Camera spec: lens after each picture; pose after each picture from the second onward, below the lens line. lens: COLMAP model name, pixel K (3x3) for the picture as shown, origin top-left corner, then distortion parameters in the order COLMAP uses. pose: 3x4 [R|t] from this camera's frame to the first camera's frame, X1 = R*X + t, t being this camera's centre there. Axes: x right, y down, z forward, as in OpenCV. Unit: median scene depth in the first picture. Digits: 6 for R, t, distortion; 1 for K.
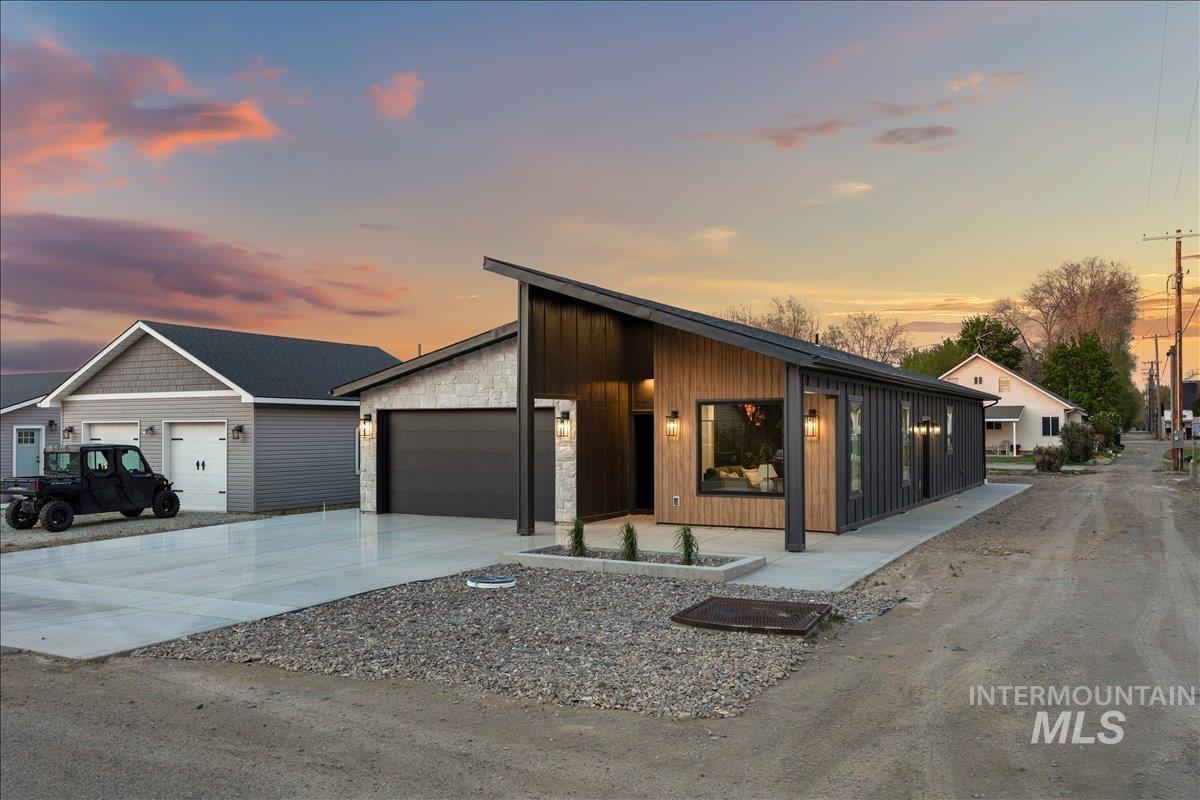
lens RADIAL K [[925.4, 0, 597.7], [0, 925.4, 405.6], [0, 0, 1]] dist [-0.000853, 0.006367]
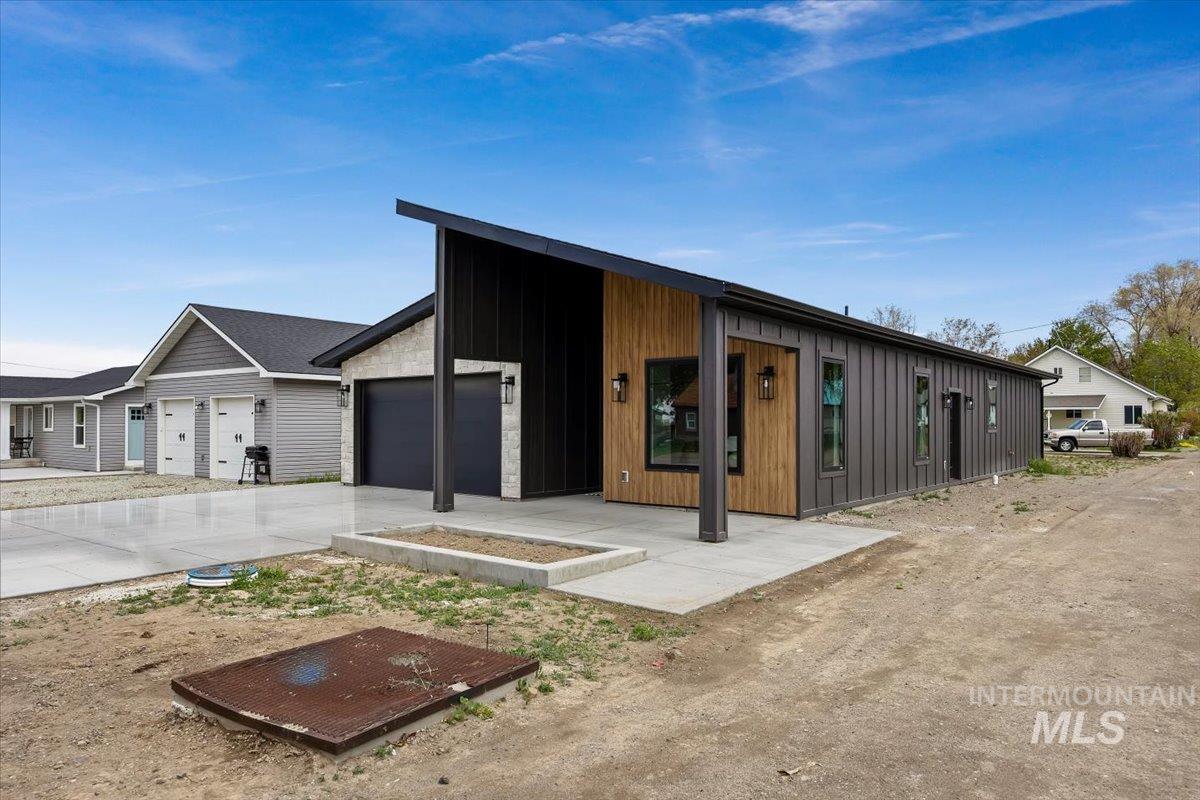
lens RADIAL K [[756.5, 0, 604.2], [0, 756.5, 409.3], [0, 0, 1]] dist [-0.009411, 0.004199]
pose [[0.986060, 0.001071, -0.166389, 0.167185], [0.000322, 0.999965, 0.008347, 0.030551], [0.166393, -0.008285, 0.986025, 0.264025]]
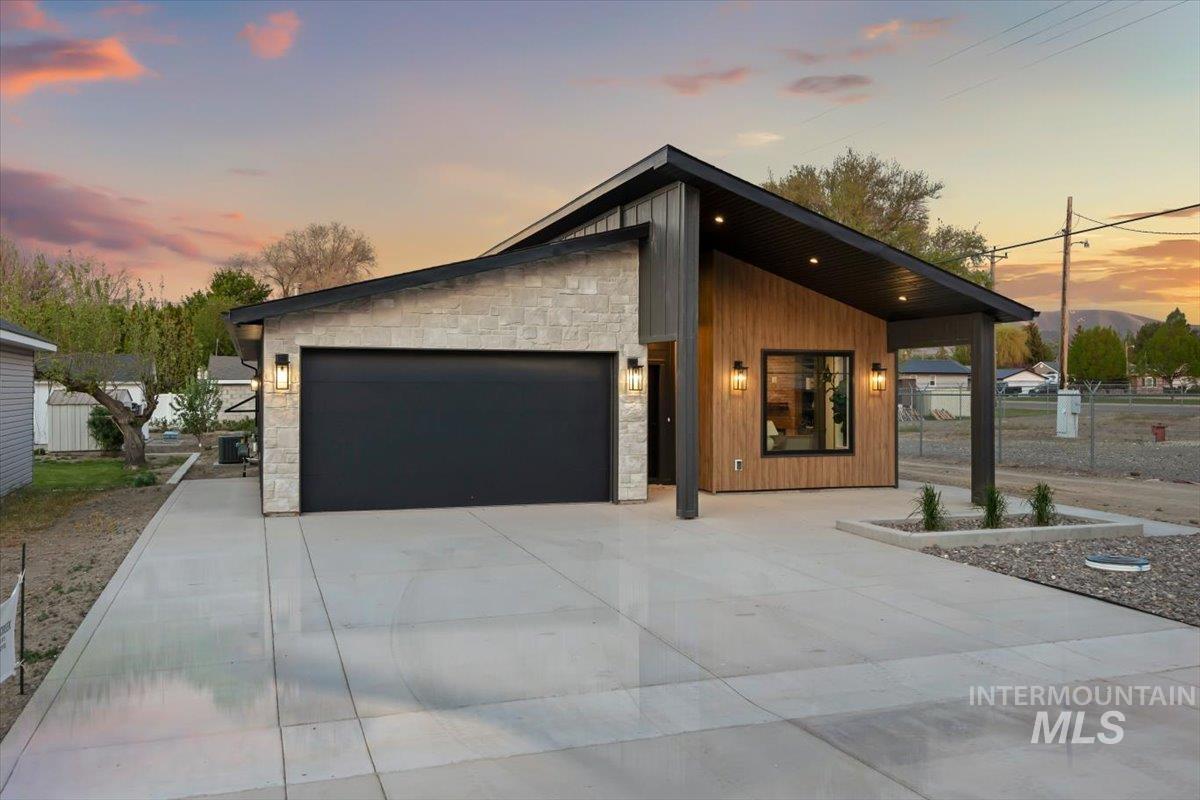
lens RADIAL K [[996.4, 0, 589.0], [0, 996.4, 380.7], [0, 0, 1]] dist [-0.002212, 0.019514]
pose [[0.672002, 0.010938, 0.740469, -0.637224], [-0.021814, 0.999749, 0.005029, 0.020289], [-0.740228, -0.019532, 0.672072, 0.431683]]
